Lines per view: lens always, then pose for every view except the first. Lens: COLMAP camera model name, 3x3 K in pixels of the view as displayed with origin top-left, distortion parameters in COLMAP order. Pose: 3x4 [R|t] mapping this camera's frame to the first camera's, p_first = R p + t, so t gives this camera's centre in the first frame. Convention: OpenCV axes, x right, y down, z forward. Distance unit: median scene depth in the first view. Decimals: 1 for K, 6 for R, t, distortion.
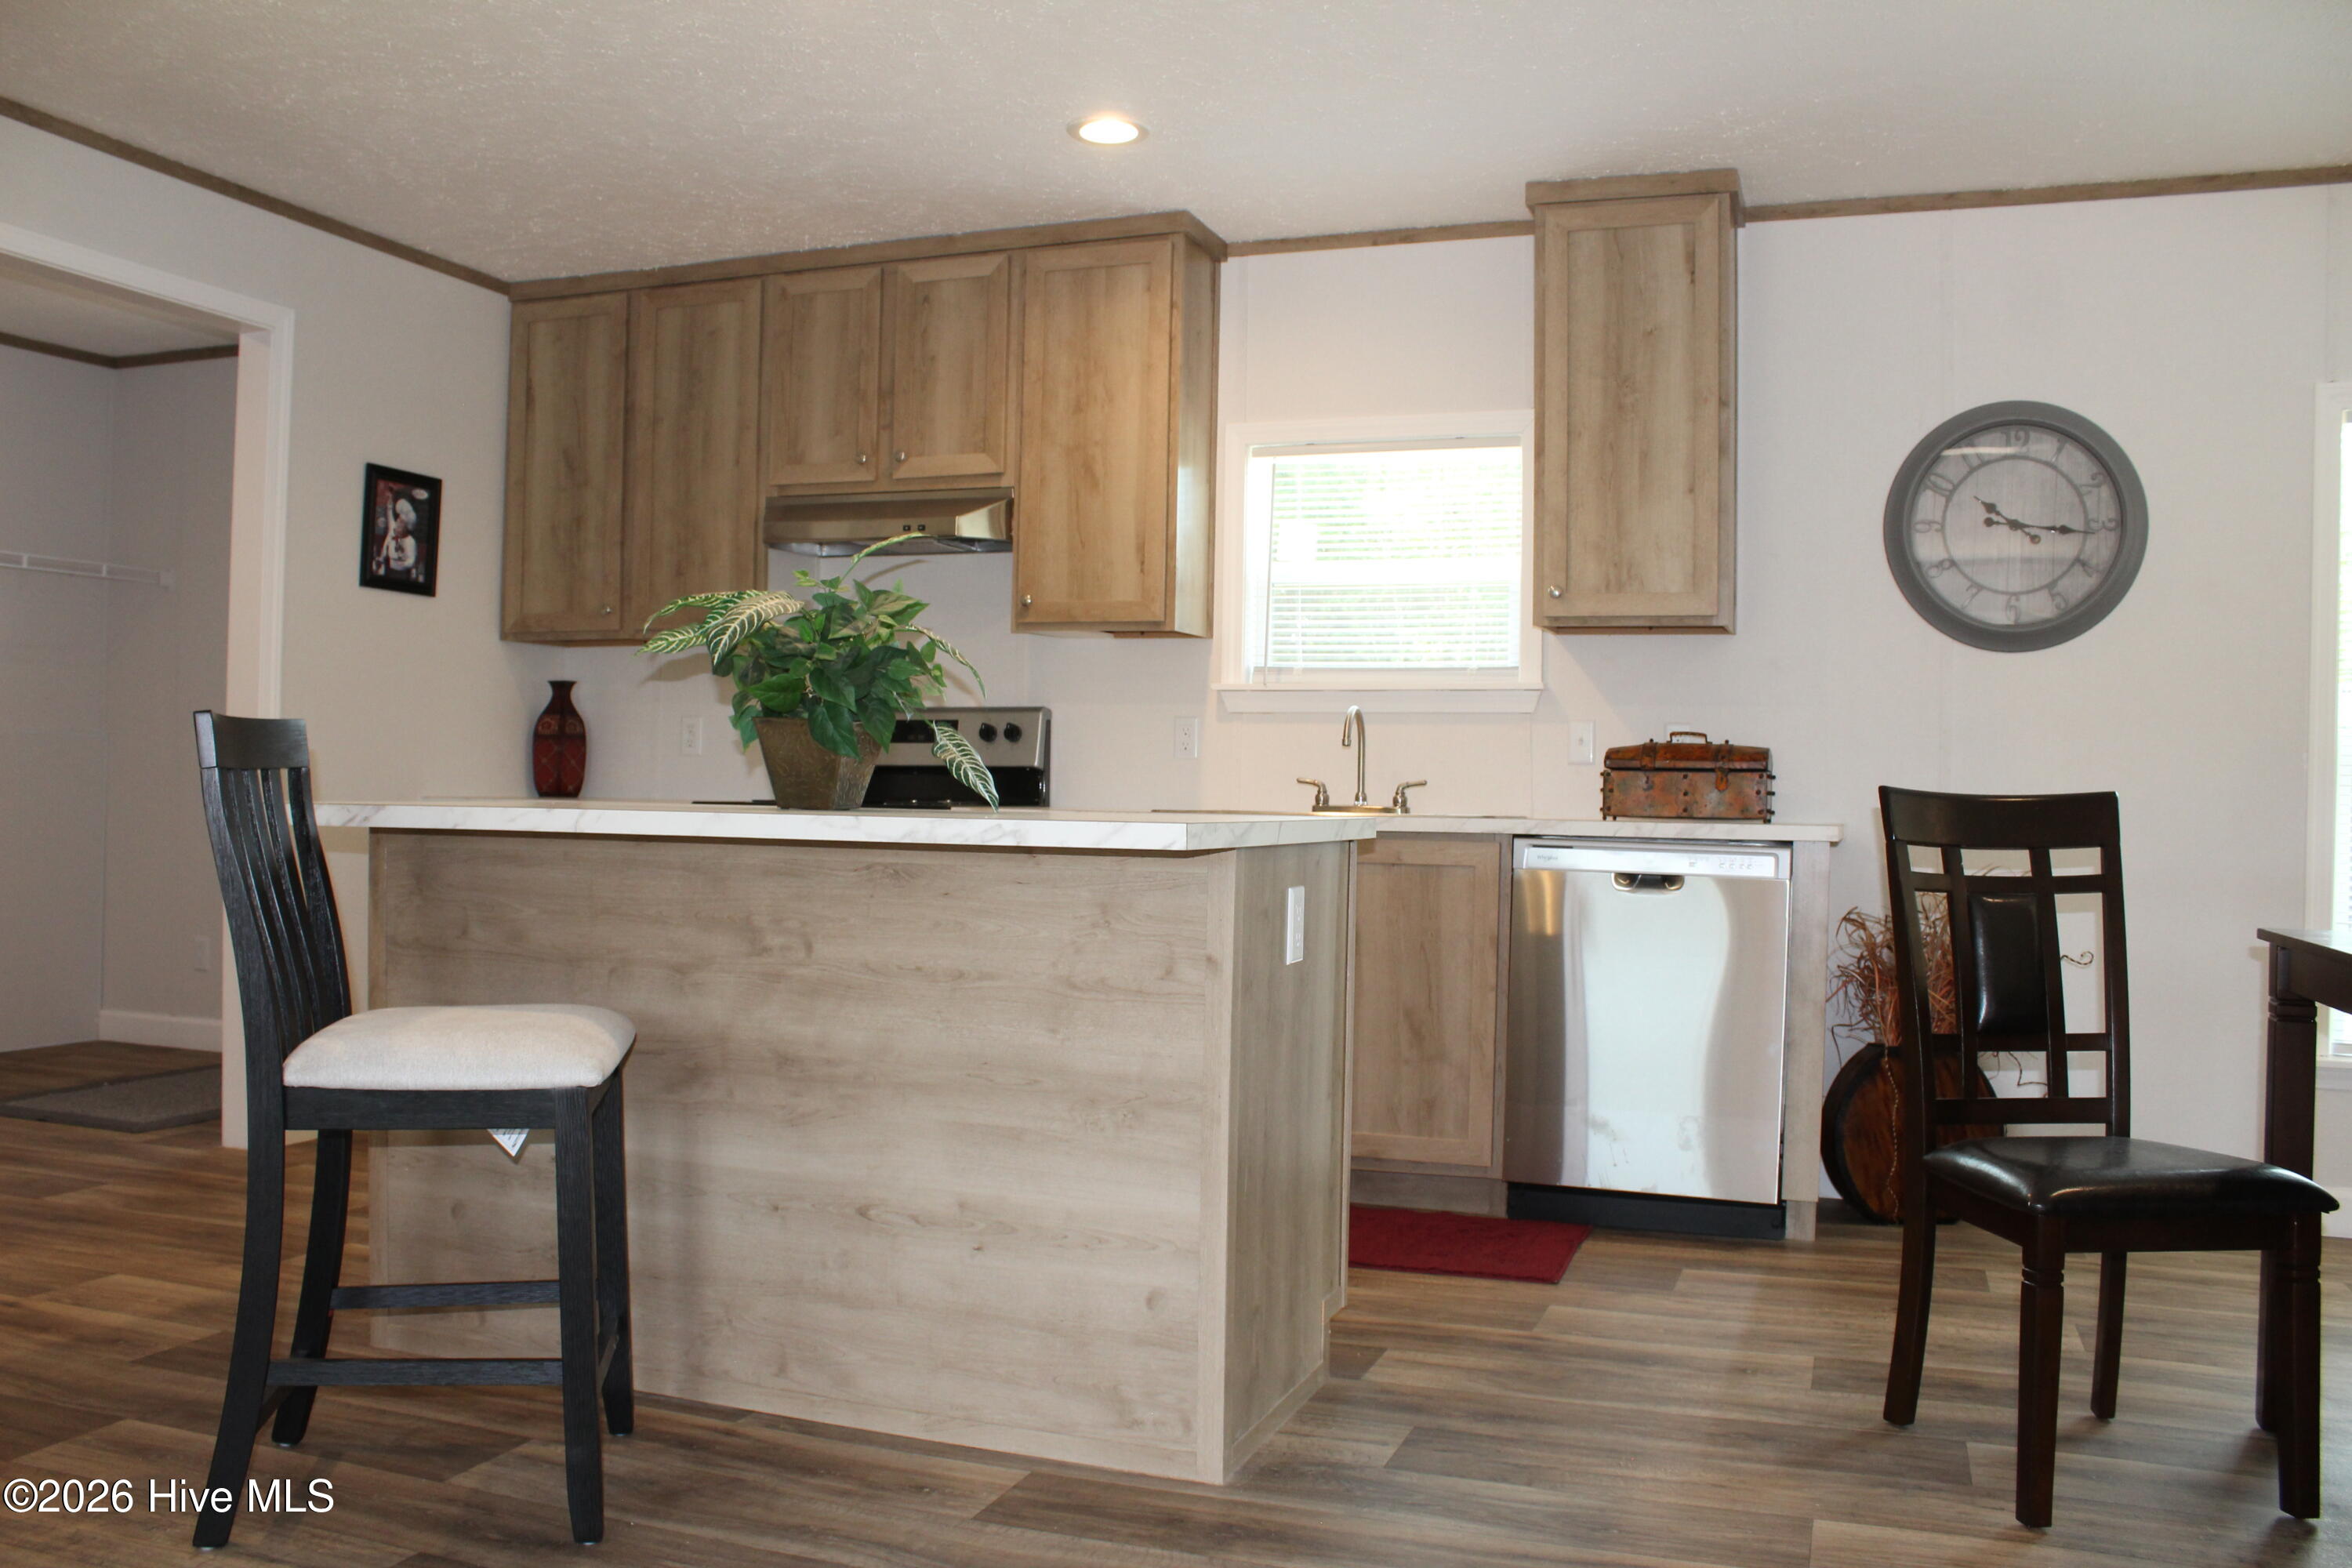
lens RADIAL K [[1950.3, 0, 1151.6], [0, 1950.3, 777.5], [0, 0, 1]] dist [-0.168803, 0.148828]
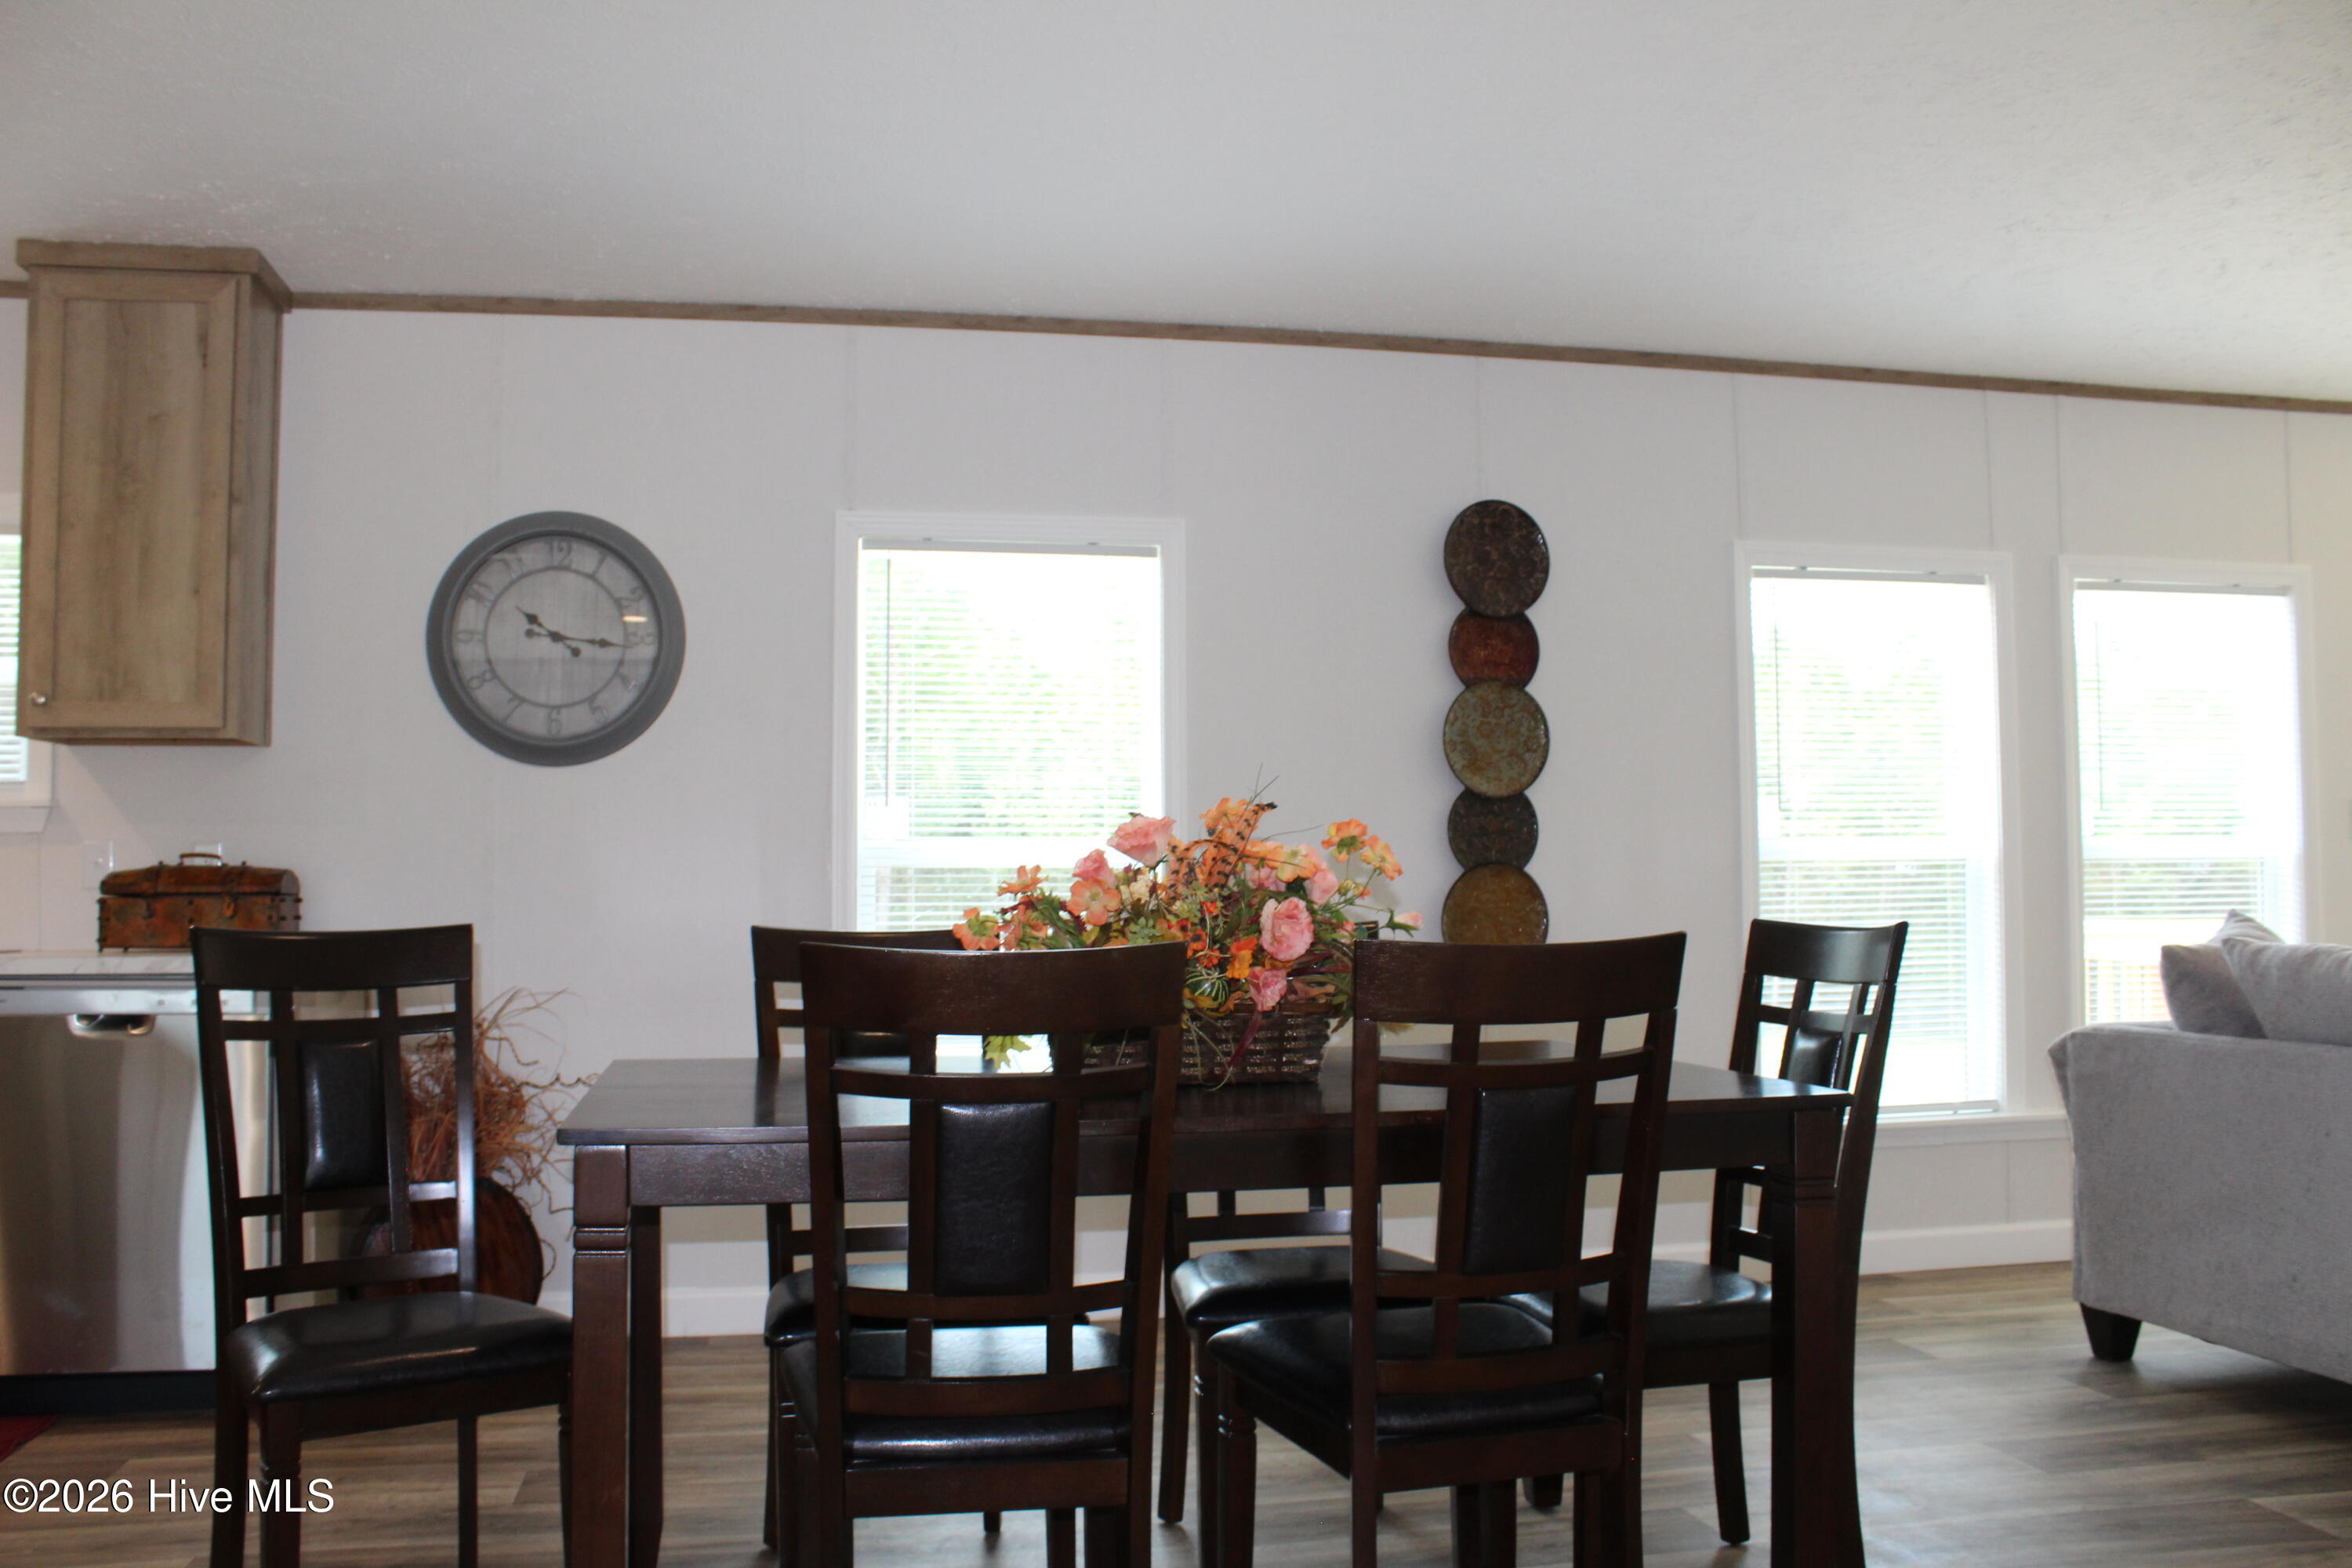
lens RADIAL K [[1950.3, 0, 1151.6], [0, 1950.3, 777.5], [0, 0, 1]] dist [-0.168803, 0.148828]
pose [[0.848512, 0.004267, 0.529160, 0.186753], [0.021168, 0.998893, -0.041999, -0.012143], [-0.528753, 0.046838, 0.847482, -0.005379]]
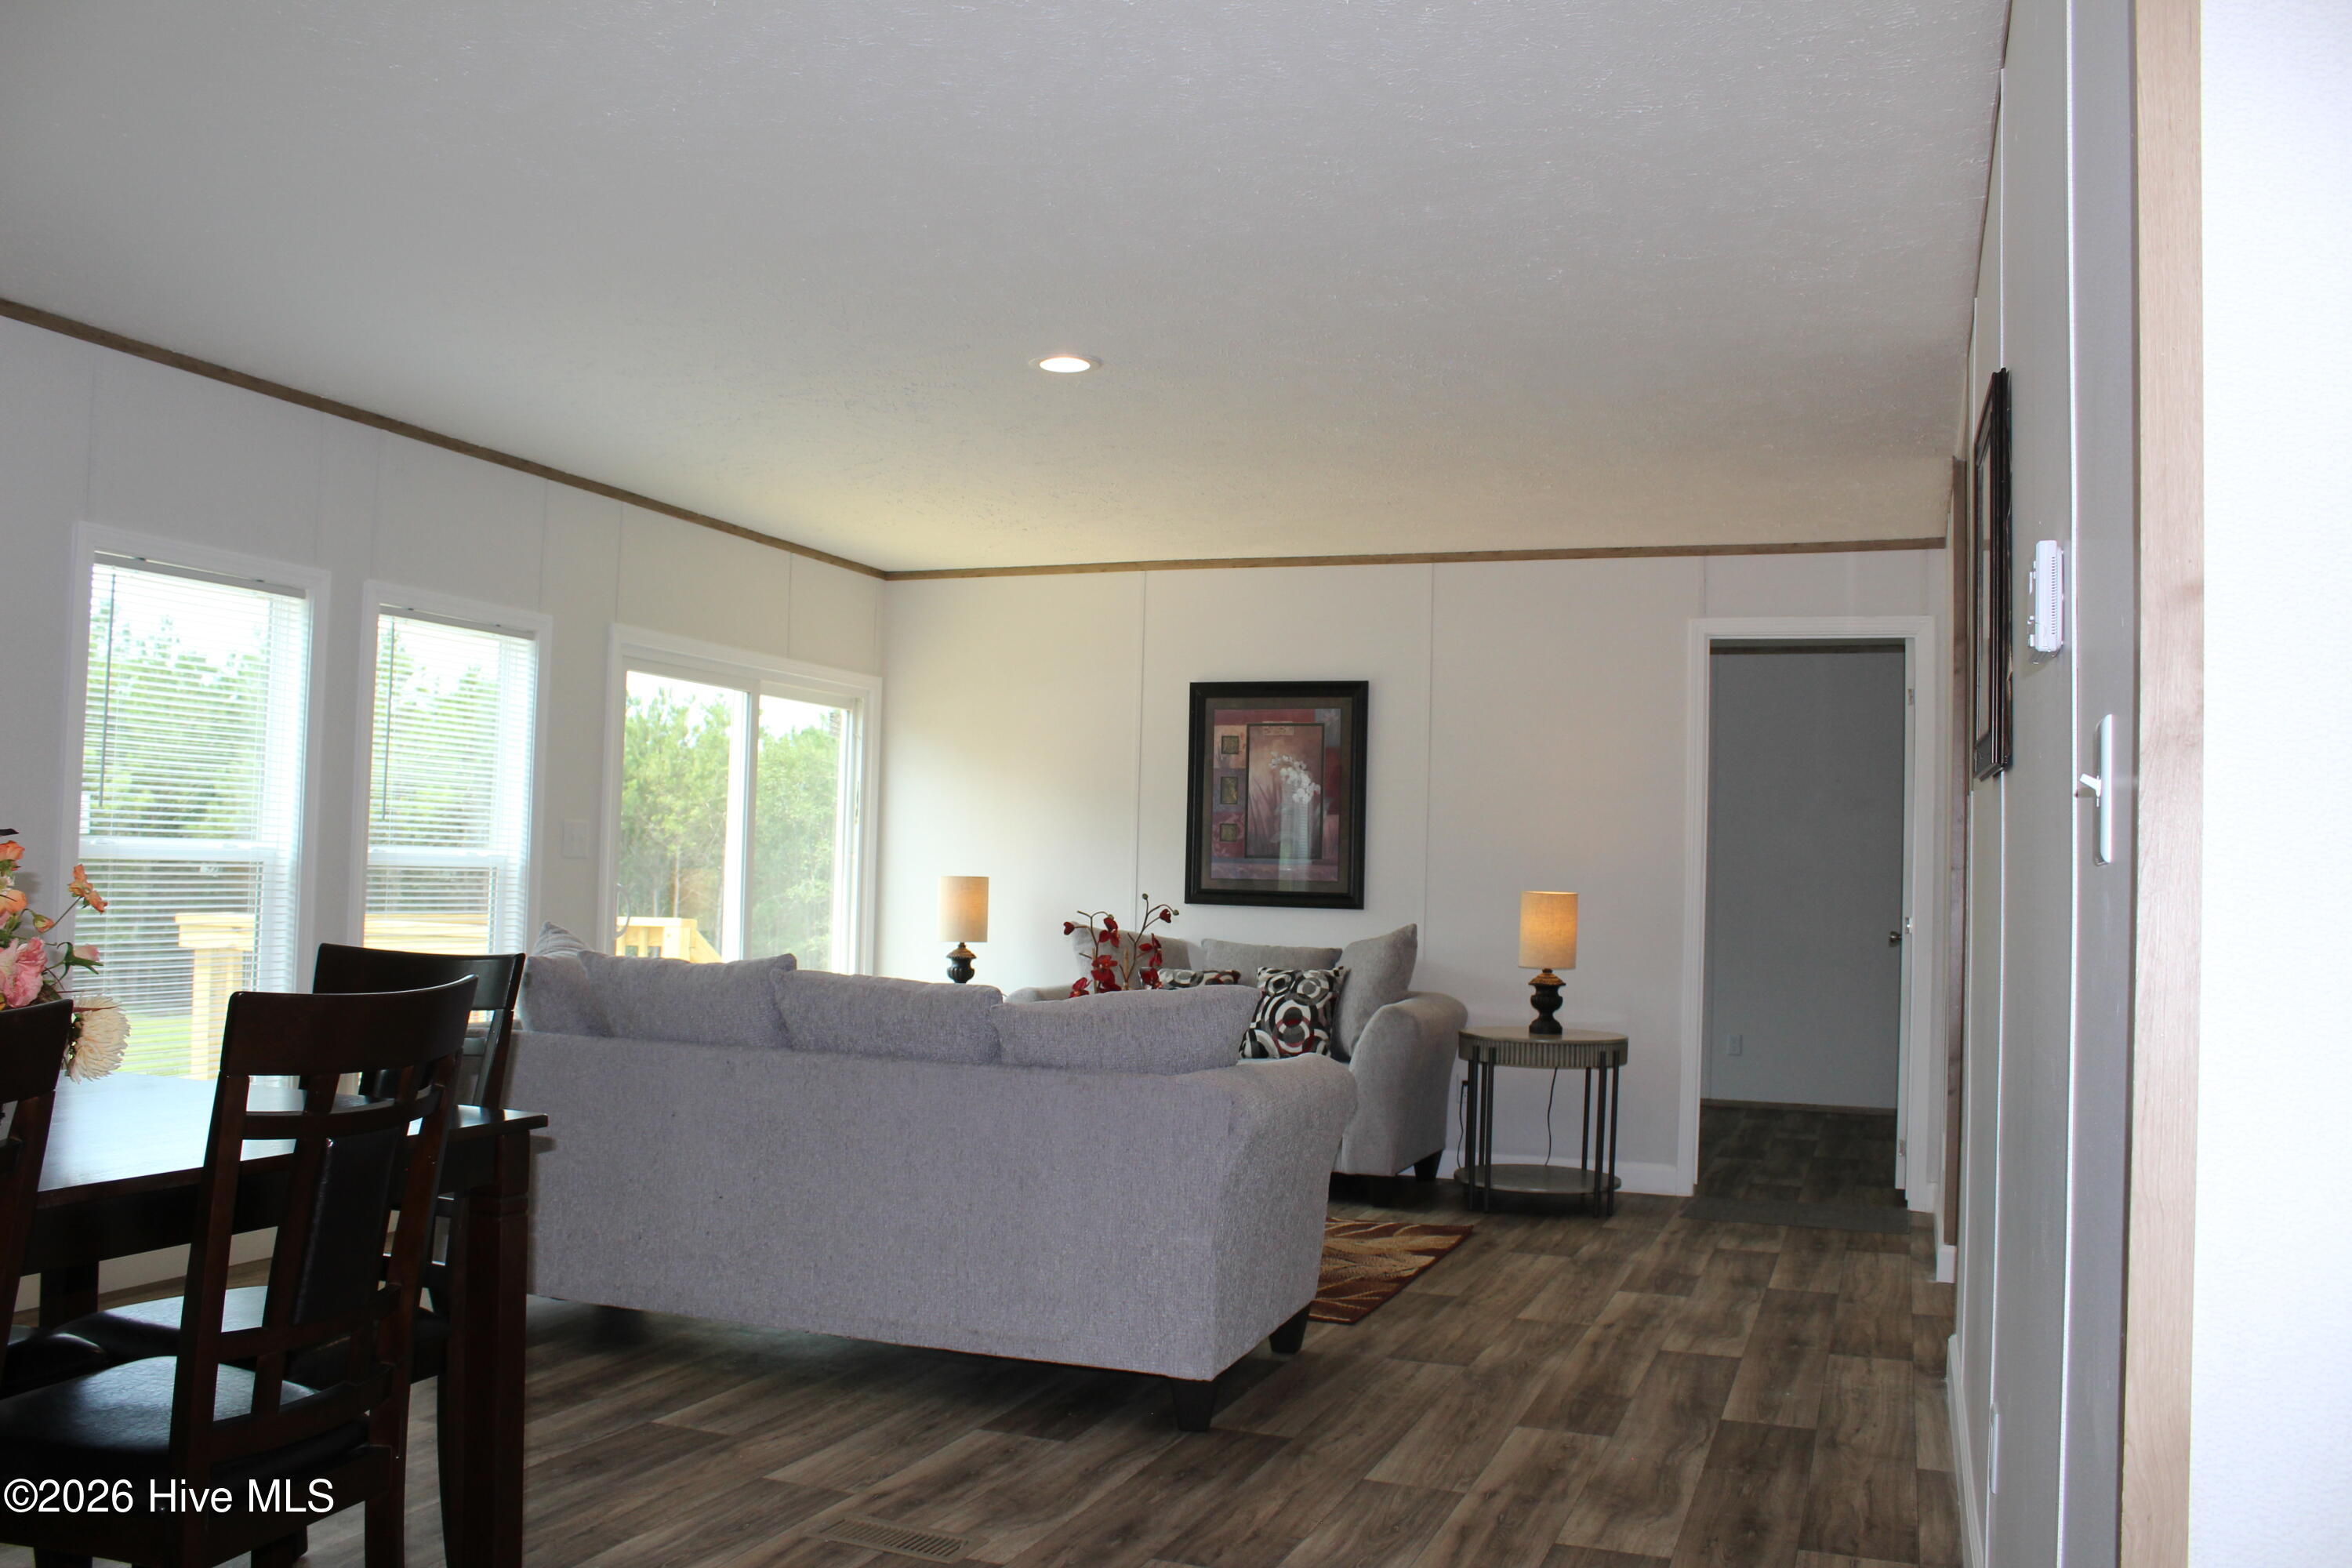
lens RADIAL K [[1950.3, 0, 1151.6], [0, 1950.3, 777.5], [0, 0, 1]] dist [-0.168803, 0.148828]
pose [[0.009377, 0.030472, 0.999492, 0.046686], [-0.027840, 0.999156, -0.030201, -0.033311], [-0.999568, -0.027543, 0.010217, 0.148635]]
